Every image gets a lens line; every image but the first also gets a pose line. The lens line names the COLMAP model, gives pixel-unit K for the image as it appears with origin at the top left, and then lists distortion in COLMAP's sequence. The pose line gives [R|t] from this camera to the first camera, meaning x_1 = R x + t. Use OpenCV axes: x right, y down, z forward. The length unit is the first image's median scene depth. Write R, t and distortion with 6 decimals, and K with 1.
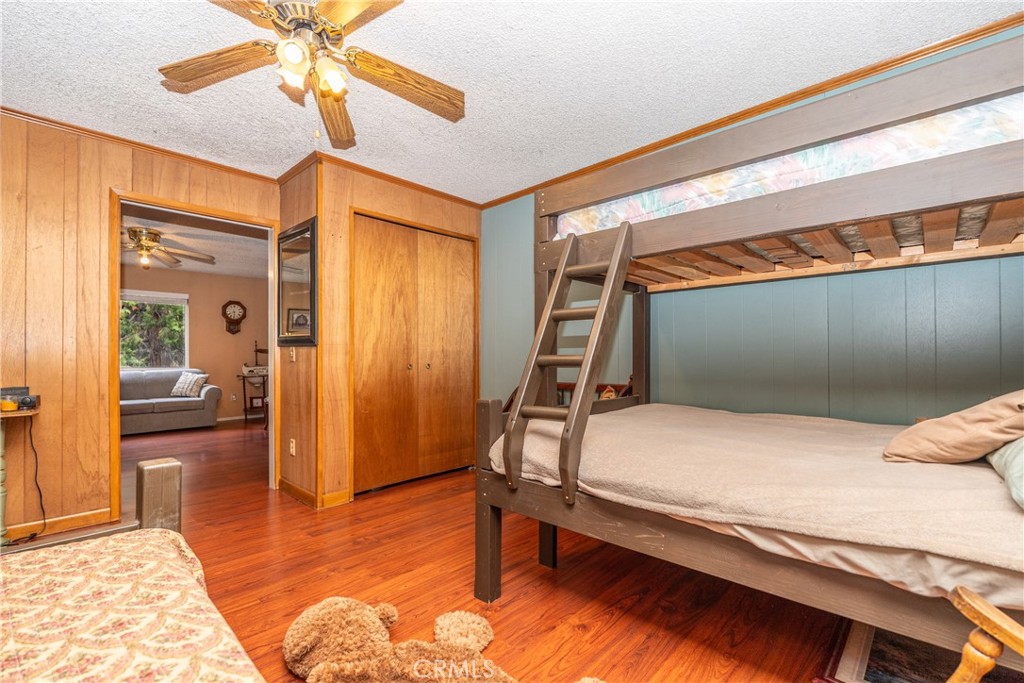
lens RADIAL K [[457.8, 0, 510.3], [0, 457.8, 347.3], [0, 0, 1]] dist [-0.002007, -0.000185]
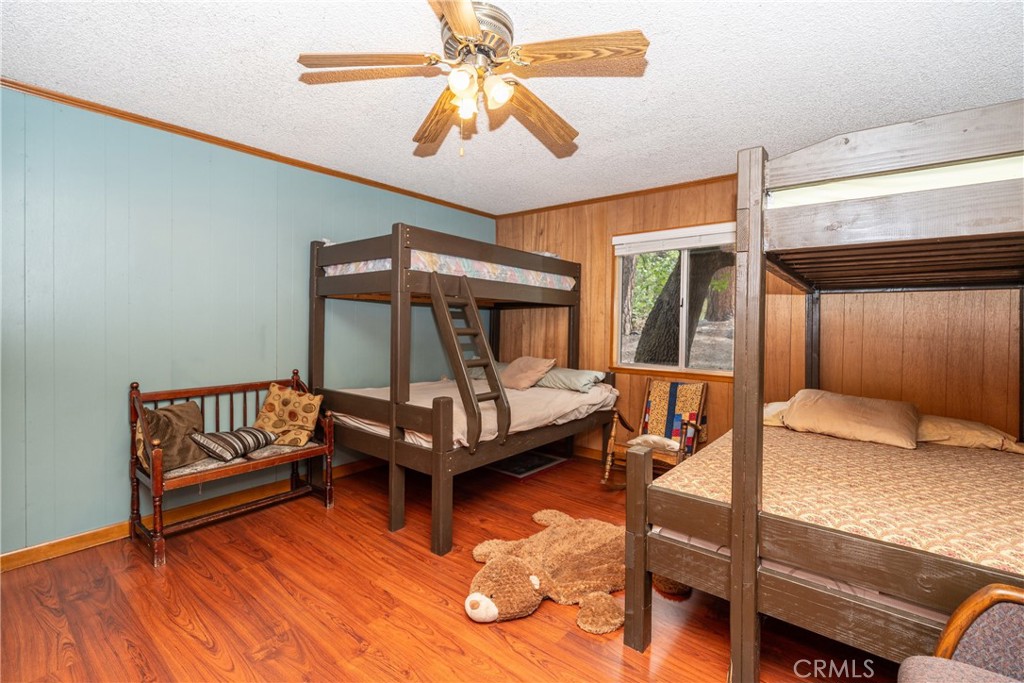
lens RADIAL K [[457.8, 0, 510.3], [0, 457.8, 339.1], [0, 0, 1]] dist [-0.002007, -0.000185]
pose [[-0.093121, -0.006525, 0.995633, -1.443616], [-0.017924, 0.999827, 0.004876, -0.057078], [-0.995493, -0.017392, -0.093222, 1.023392]]
